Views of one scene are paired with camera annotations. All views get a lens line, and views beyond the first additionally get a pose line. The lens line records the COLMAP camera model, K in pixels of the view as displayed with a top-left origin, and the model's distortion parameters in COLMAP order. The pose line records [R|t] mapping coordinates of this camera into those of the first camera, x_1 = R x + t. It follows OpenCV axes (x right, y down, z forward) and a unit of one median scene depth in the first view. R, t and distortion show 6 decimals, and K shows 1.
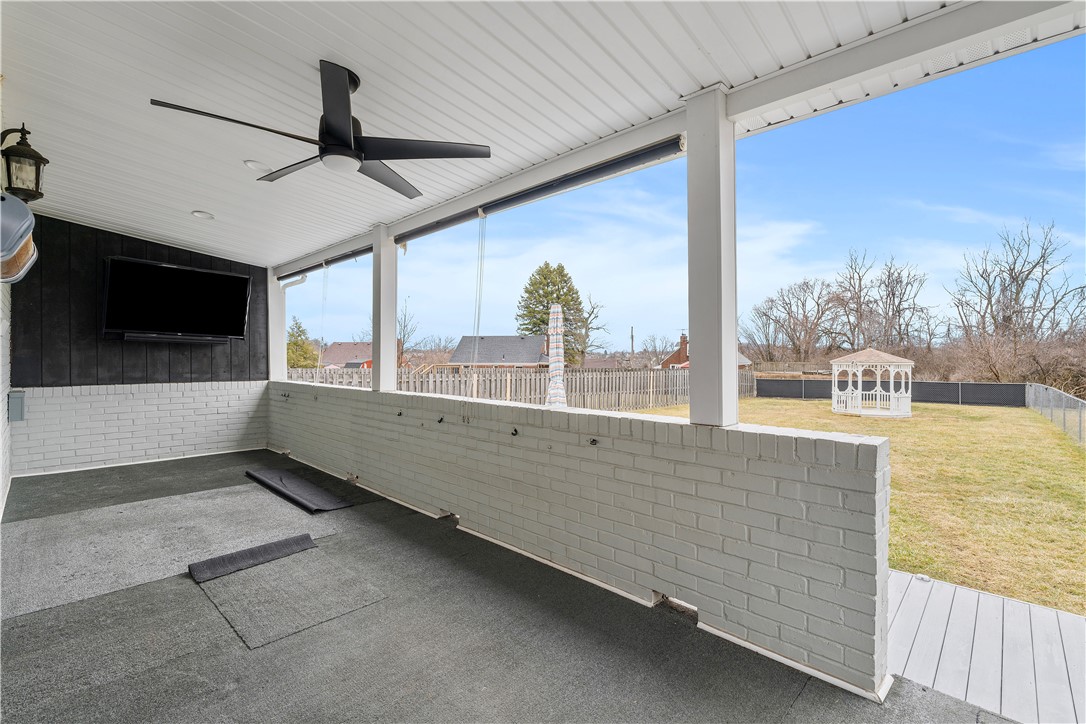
lens RADIAL K [[490.6, 0, 544.6], [0, 490.6, 354.9], [0, 0, 1]] dist [-0.002772, 0.000454]
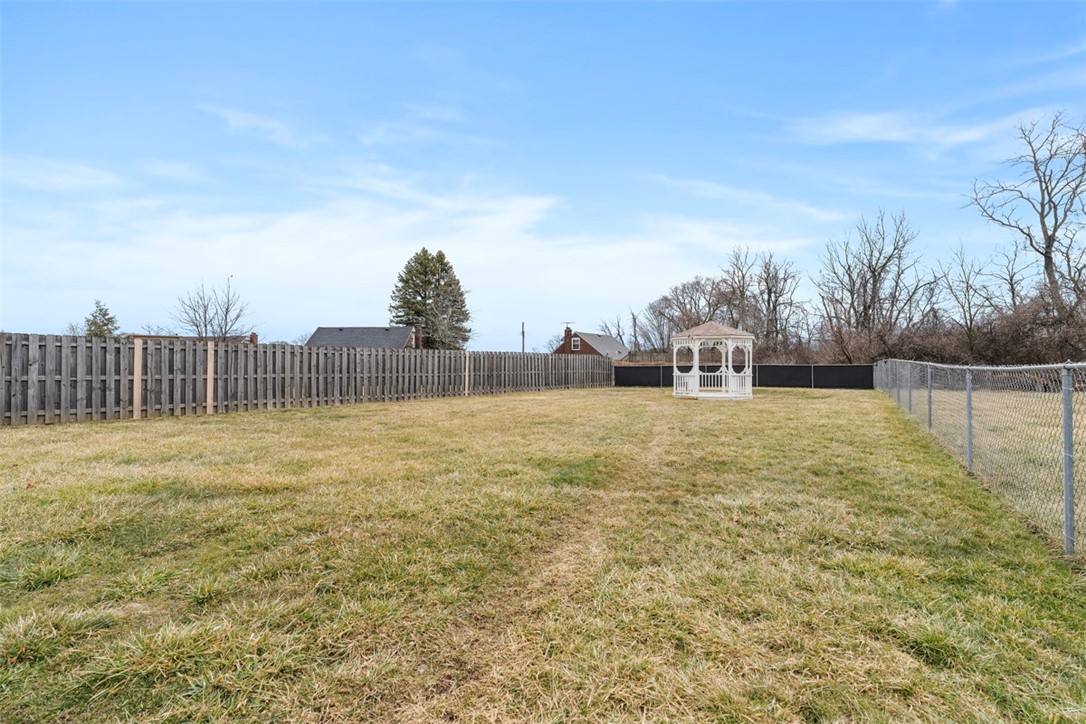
lens RADIAL K [[490.6, 0, 544.6], [0, 490.6, 354.9], [0, 0, 1]] dist [-0.002772, 0.000454]
pose [[0.987648, -0.001314, 0.156681, 0.805242], [0.003041, 0.999937, -0.010786, 0.183740], [-0.156657, 0.011129, 0.987590, 0.643739]]
